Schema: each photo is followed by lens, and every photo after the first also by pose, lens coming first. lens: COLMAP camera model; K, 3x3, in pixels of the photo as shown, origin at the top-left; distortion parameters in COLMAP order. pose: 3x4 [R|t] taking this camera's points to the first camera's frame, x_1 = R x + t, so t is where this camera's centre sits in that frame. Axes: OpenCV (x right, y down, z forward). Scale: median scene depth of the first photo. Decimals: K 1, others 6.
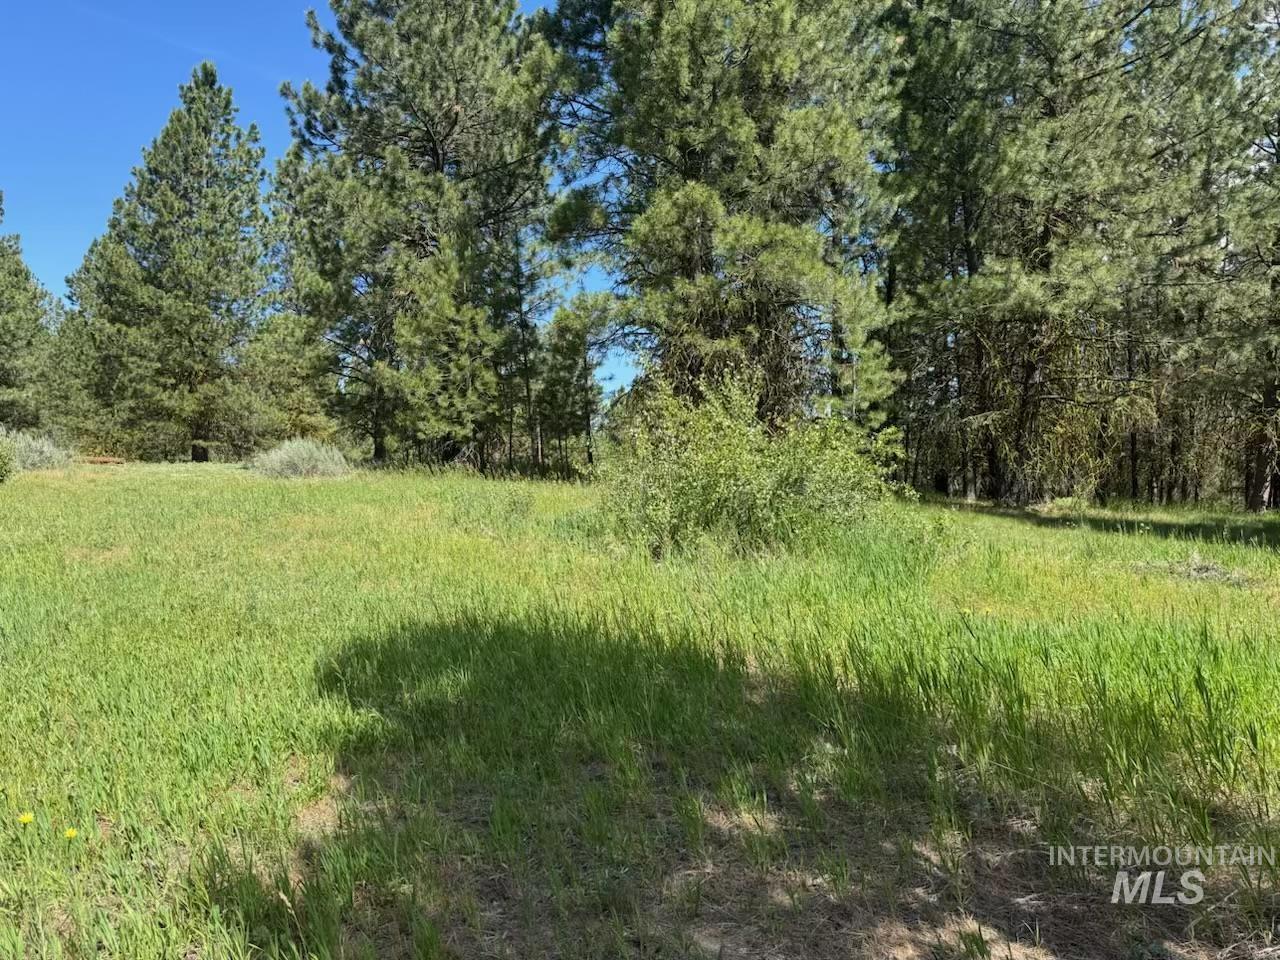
lens RADIAL K [[897.7, 0, 638.7], [0, 897.7, 483.9], [0, 0, 1]] dist [0.038196, -0.048501]
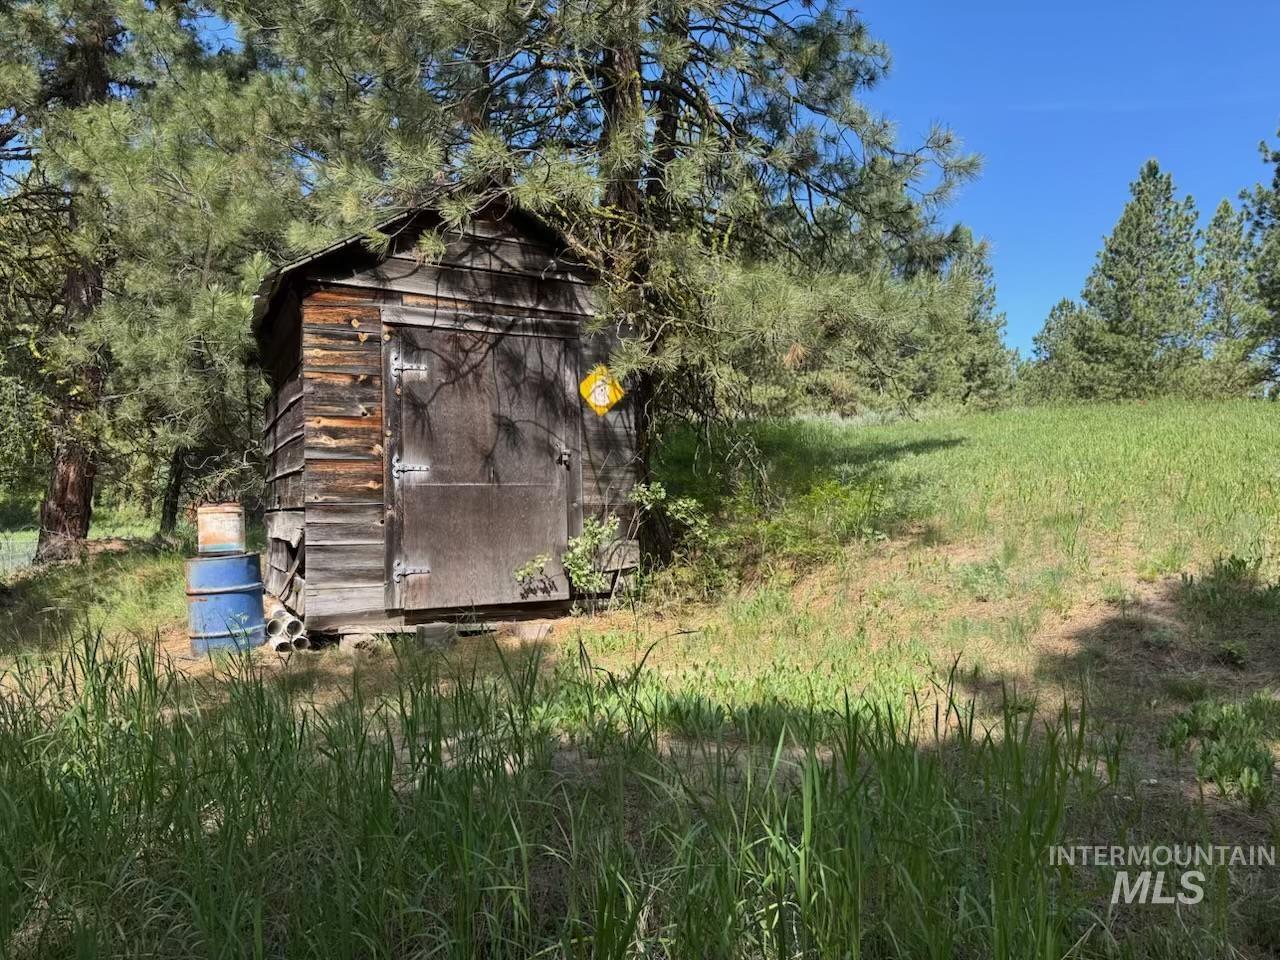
lens RADIAL K [[897.7, 0, 635.7], [0, 897.7, 470.3], [0, 0, 1]] dist [0.038196, -0.048501]
pose [[0.611557, -0.027121, -0.790736, 0.094612], [-0.022510, 0.998411, -0.051653, 0.071909], [0.790880, 0.049389, 0.609975, -0.379796]]
